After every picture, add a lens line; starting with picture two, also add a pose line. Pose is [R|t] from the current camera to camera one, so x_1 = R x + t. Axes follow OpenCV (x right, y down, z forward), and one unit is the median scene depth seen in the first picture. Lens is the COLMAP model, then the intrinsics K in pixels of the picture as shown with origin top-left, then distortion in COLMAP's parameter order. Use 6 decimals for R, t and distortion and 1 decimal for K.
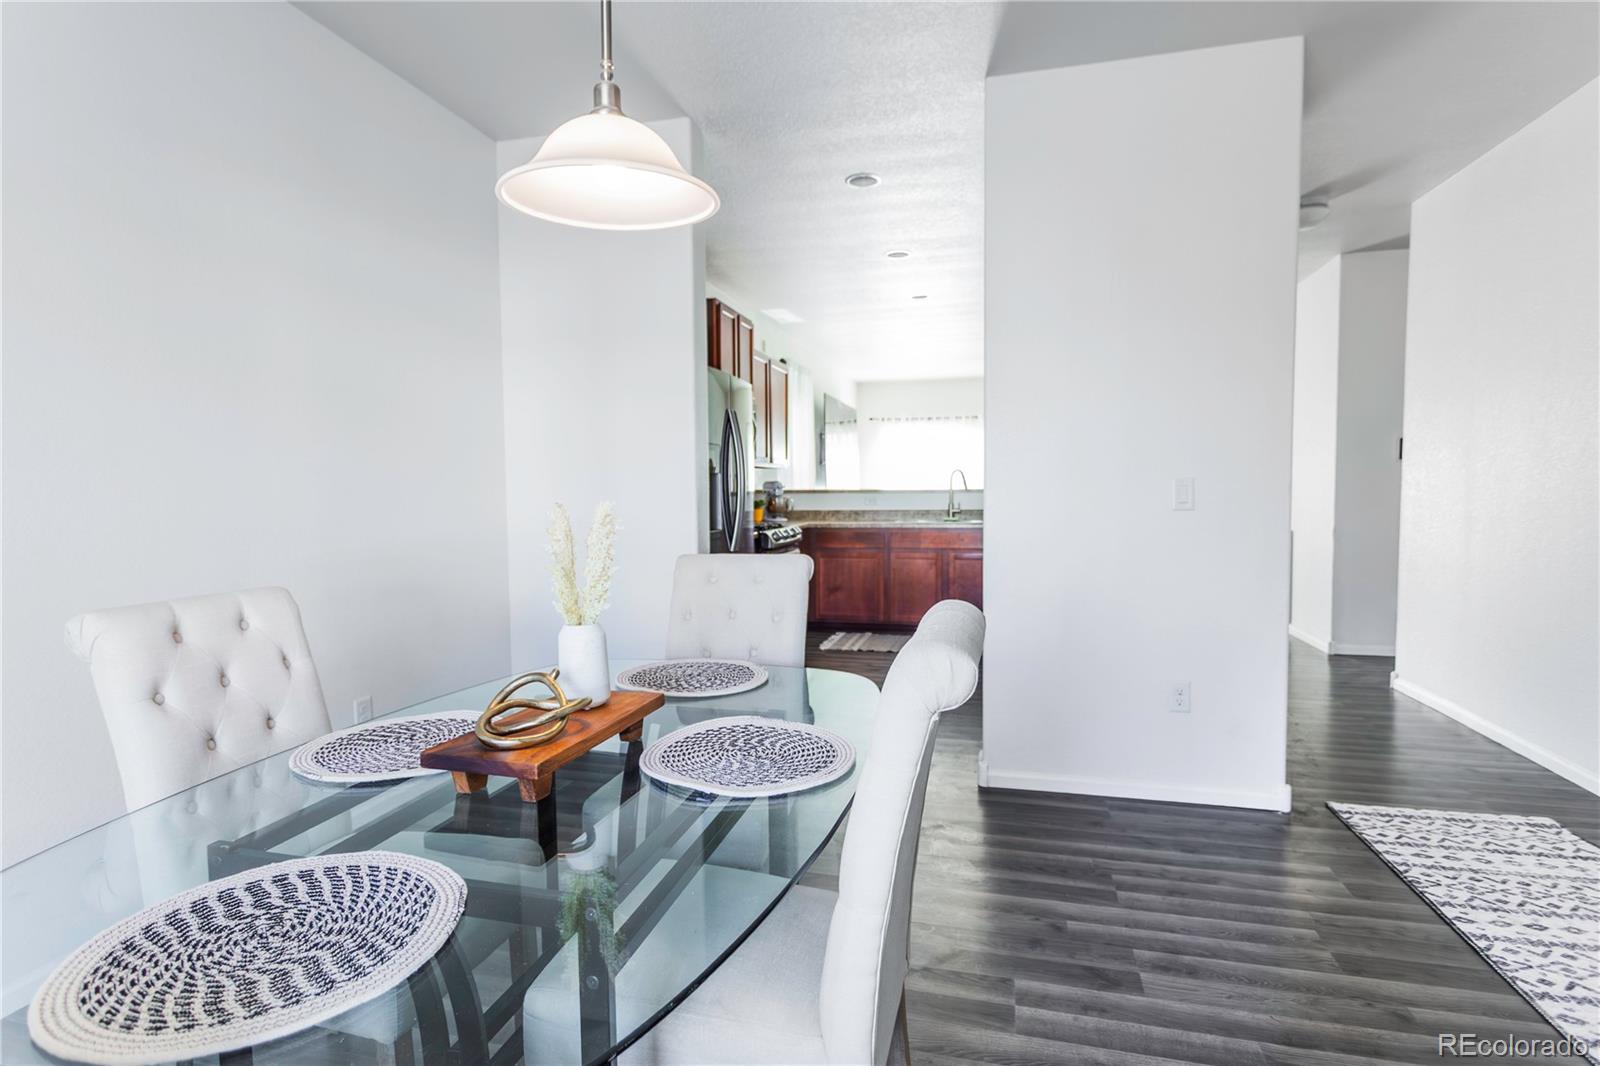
lens RADIAL K [[752.1, 0, 800.0], [0, 752.1, 533.0], [0, 0, 1]] dist [0.001919, 0.000117]
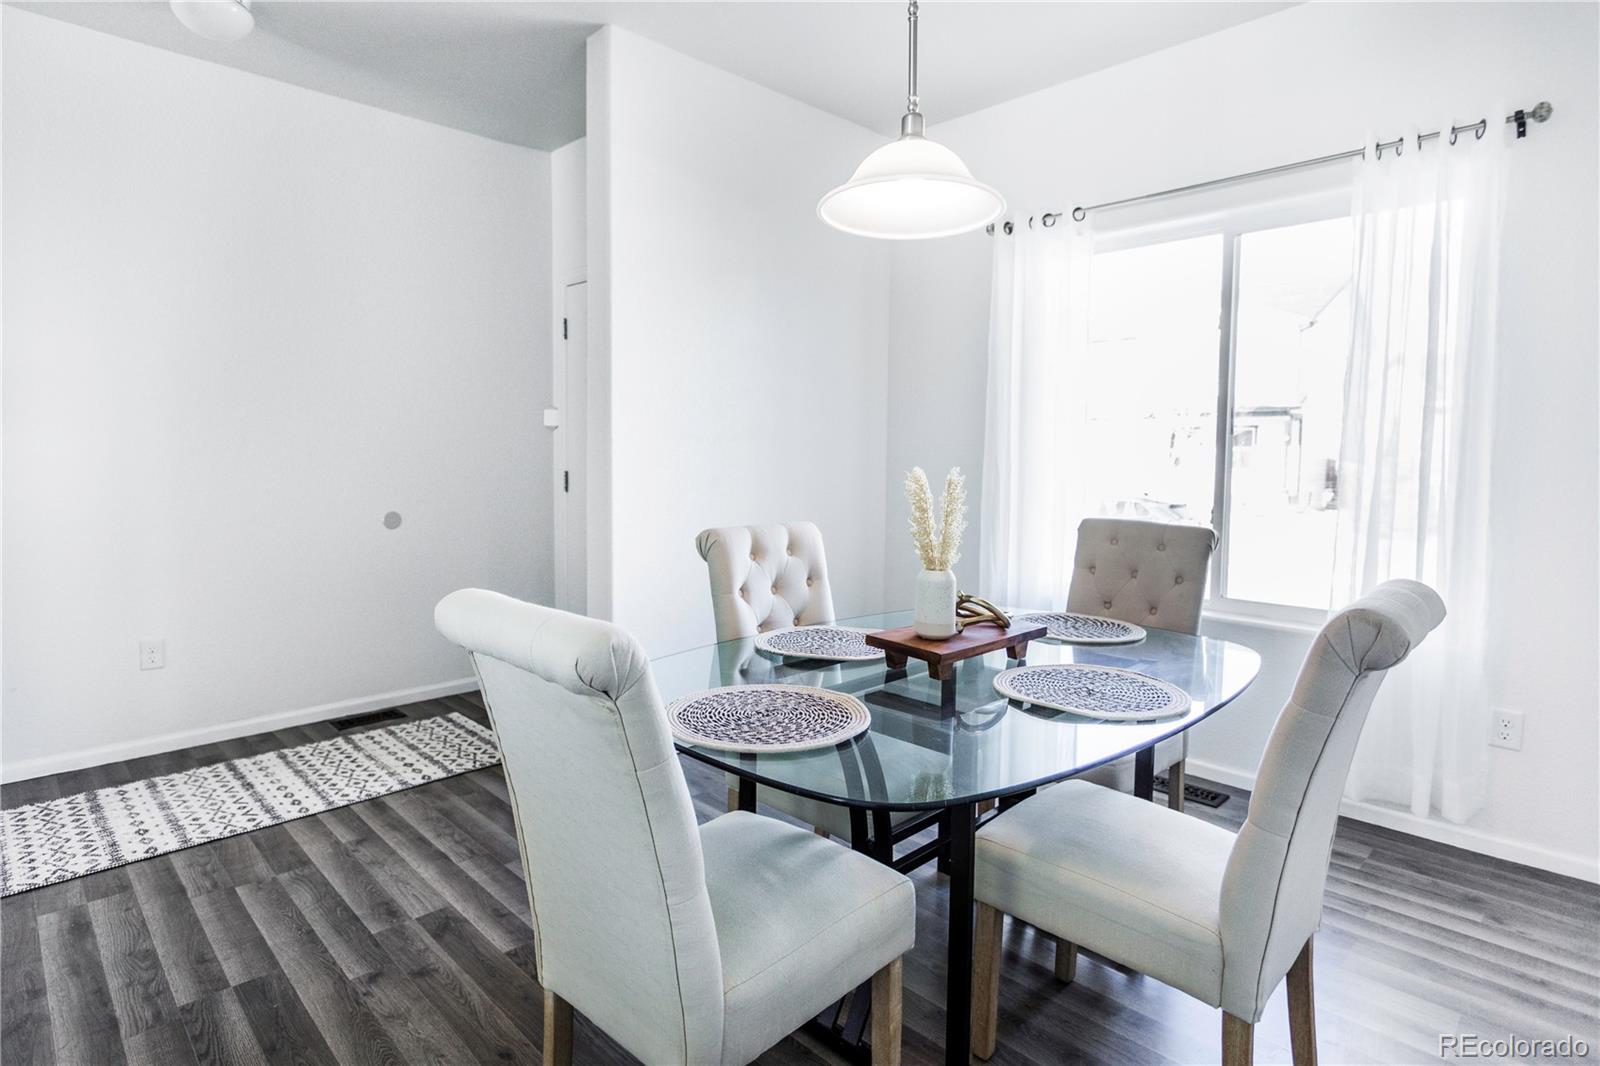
lens RADIAL K [[884.1, 0, 800.0], [0, 884.1, 533.0], [0, 0, 1]] dist [0.000386, 0.000548]
pose [[-0.866656, -0.036724, 0.497553, -0.565507], [0.035208, 0.990299, 0.134420, -0.077955], [-0.497662, 0.134014, -0.856955, 1.640480]]
